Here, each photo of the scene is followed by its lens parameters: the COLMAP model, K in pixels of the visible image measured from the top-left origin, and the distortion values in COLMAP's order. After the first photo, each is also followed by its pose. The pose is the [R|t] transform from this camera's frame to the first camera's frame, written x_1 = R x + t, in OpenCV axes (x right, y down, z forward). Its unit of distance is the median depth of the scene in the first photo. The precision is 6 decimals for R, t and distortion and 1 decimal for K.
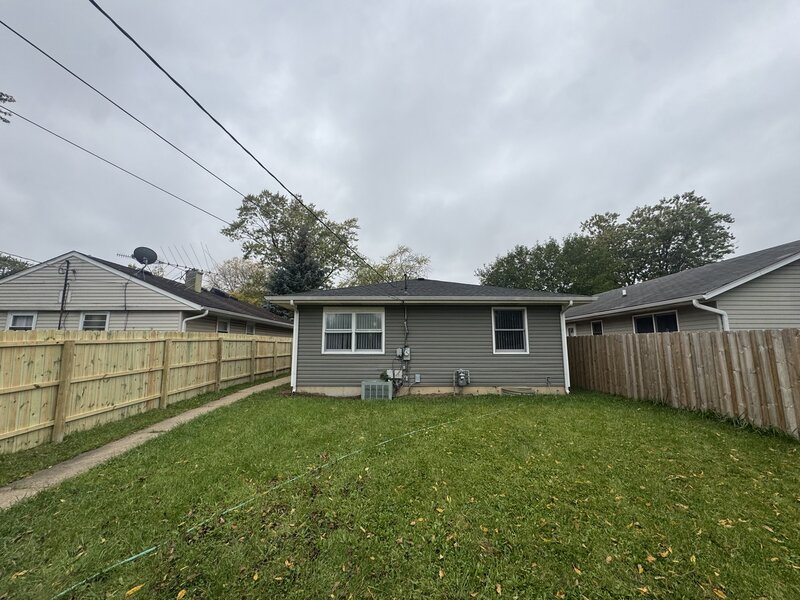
lens RADIAL K [[319.3, 0, 400.0], [0, 319.3, 300.0], [0, 0, 1]] dist [-0.002796, -0.000102]
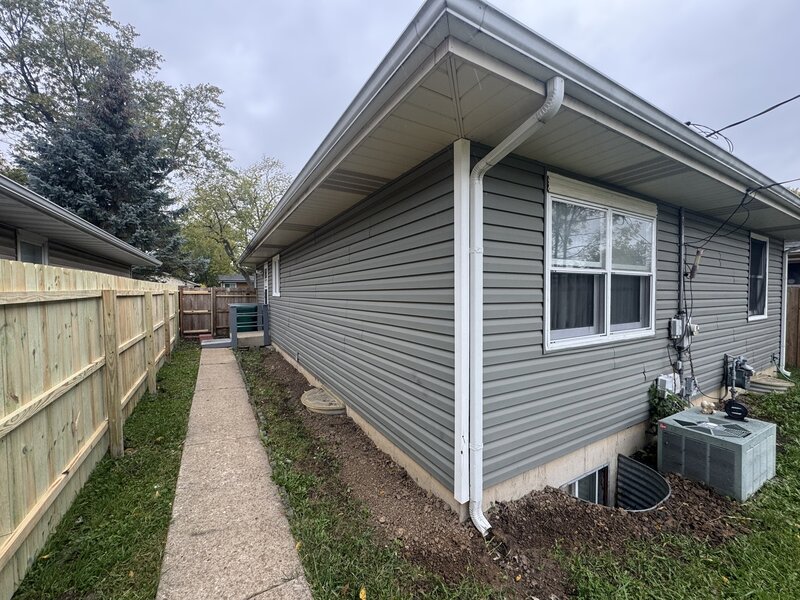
lens RADIAL K [[319.1, 0, 392.2], [0, 319.1, 289.3], [0, 0, 1]] dist [-0.000007, 0.000045]
pose [[0.870427, 0.000858, 0.492296, -0.384305], [-0.070903, 0.989791, 0.123638, 0.074580], [-0.487165, -0.142523, 0.861602, 0.666253]]
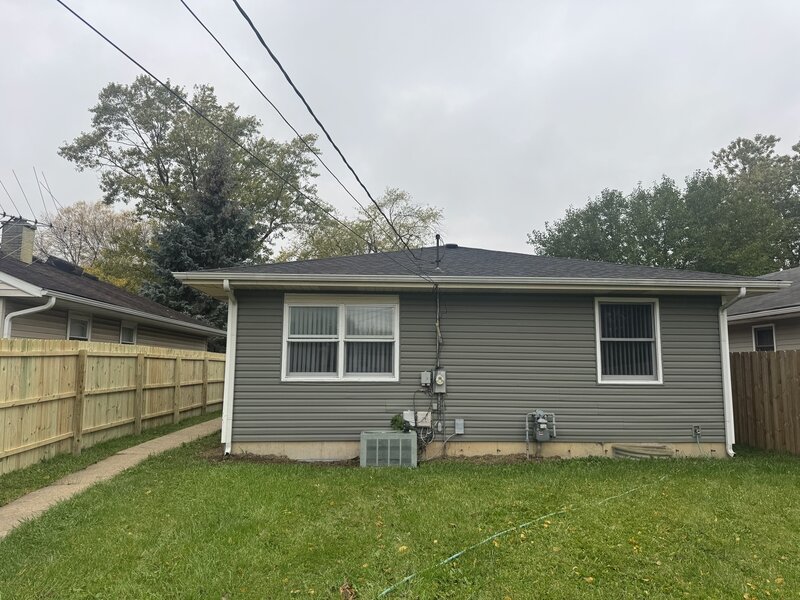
lens RADIAL K [[558.5, 0, 404.4], [0, 558.5, 300.9], [0, 0, 1]] dist [0.080126, -0.094522]
pose [[0.998746, 0.011760, 0.048663, -0.068674], [-0.013036, 0.999577, 0.025987, 0.005873], [-0.048337, -0.026589, 0.998477, 0.044593]]
